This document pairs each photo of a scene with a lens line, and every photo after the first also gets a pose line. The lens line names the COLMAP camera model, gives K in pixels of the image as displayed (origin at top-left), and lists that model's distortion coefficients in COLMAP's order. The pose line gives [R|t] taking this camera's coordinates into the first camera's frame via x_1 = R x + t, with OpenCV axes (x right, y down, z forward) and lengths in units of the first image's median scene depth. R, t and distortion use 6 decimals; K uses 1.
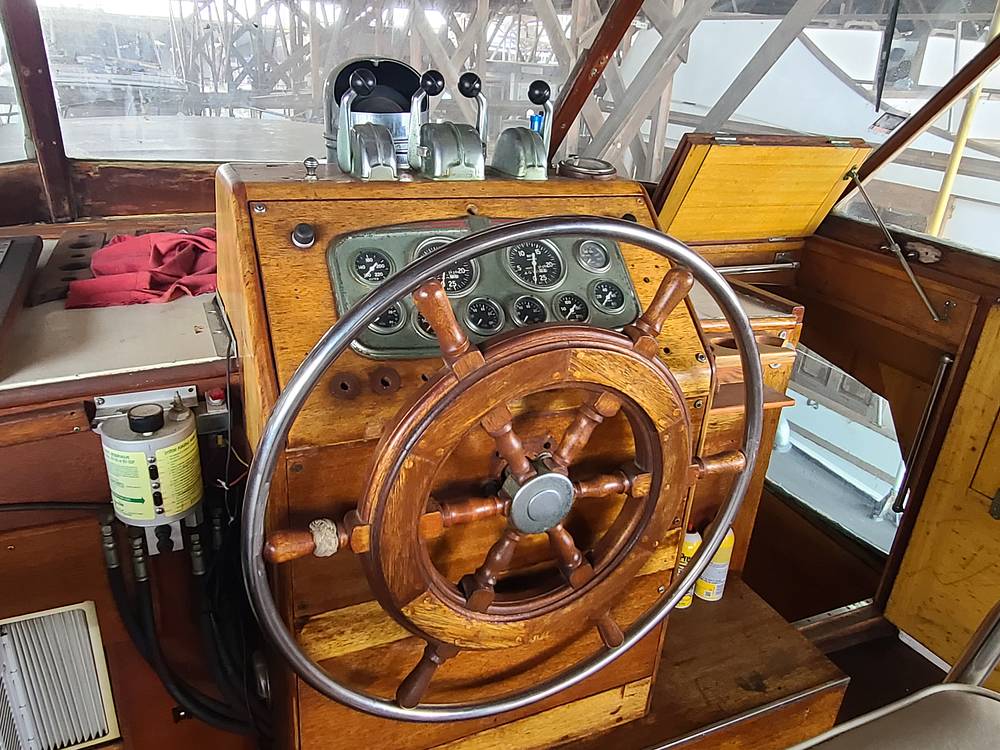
lens RADIAL K [[728.9, 0, 488.2], [0, 728.9, 367.7], [0, 0, 1]] dist [0.005617, -0.010905]
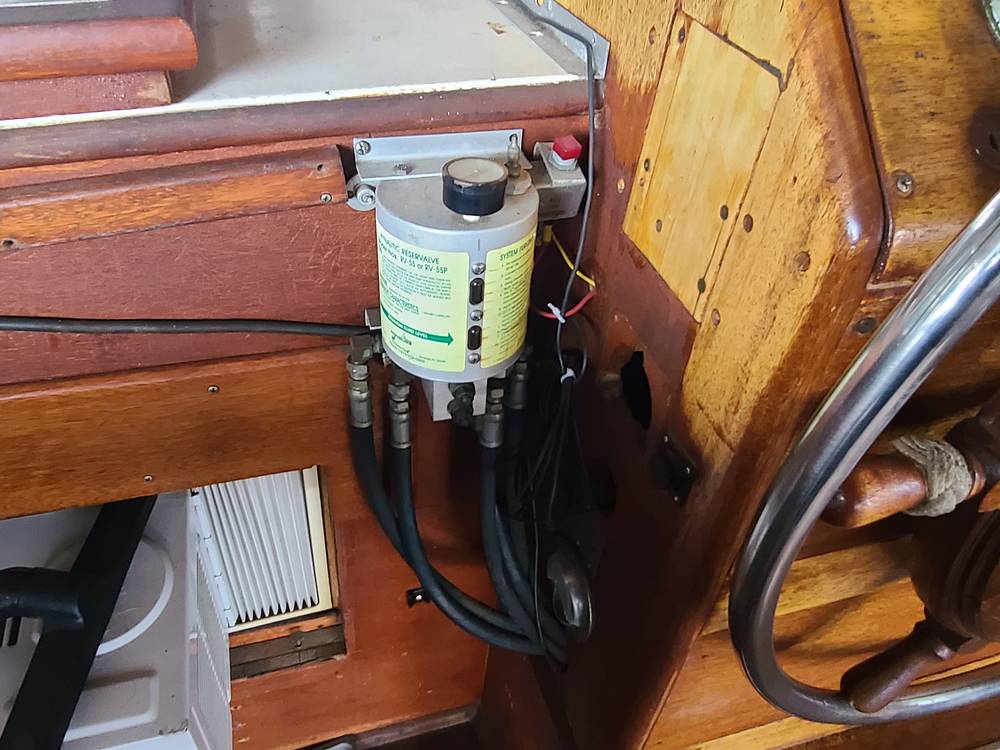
lens RADIAL K [[728.9, 0, 487.5], [0, 728.9, 370.8], [0, 0, 1]] dist [0.005617, -0.010905]
pose [[0.991896, 0.090921, -0.088751, -0.298200], [-0.061419, 0.954596, 0.291504, 0.032063], [0.111225, -0.283691, 0.952443, 0.356858]]
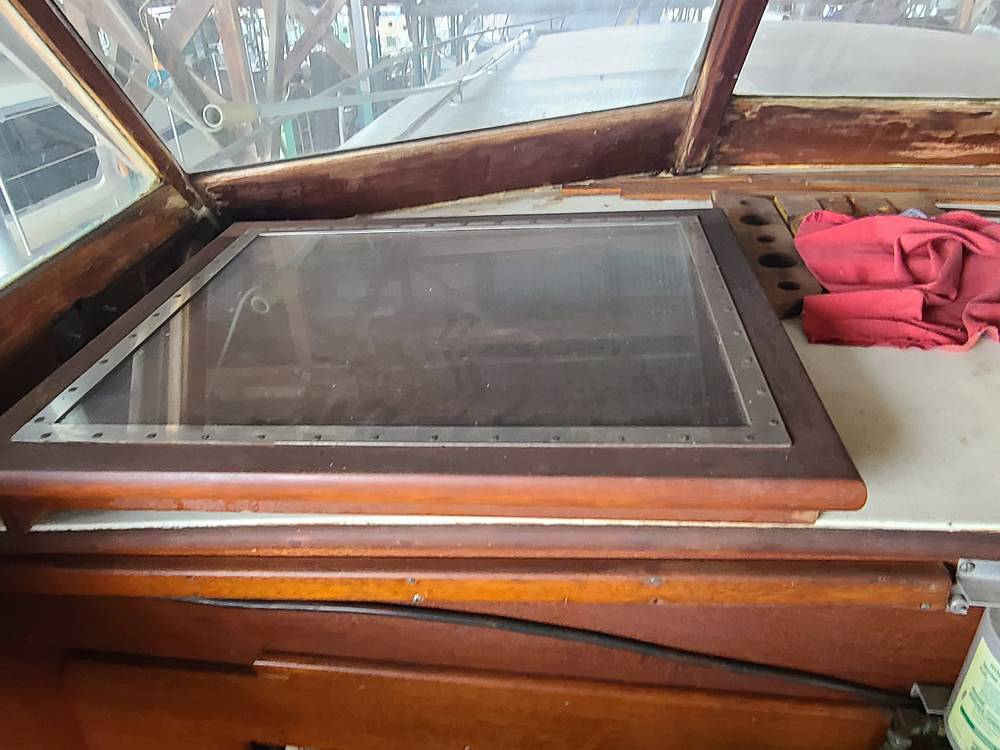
lens RADIAL K [[728.9, 0, 493.2], [0, 728.9, 354.0], [0, 0, 1]] dist [0.005617, -0.010905]
pose [[0.855512, 0.180791, -0.485195, -0.476360], [-0.127592, 0.981775, 0.140849, -0.122602], [0.501816, -0.058592, 0.862988, 0.247019]]
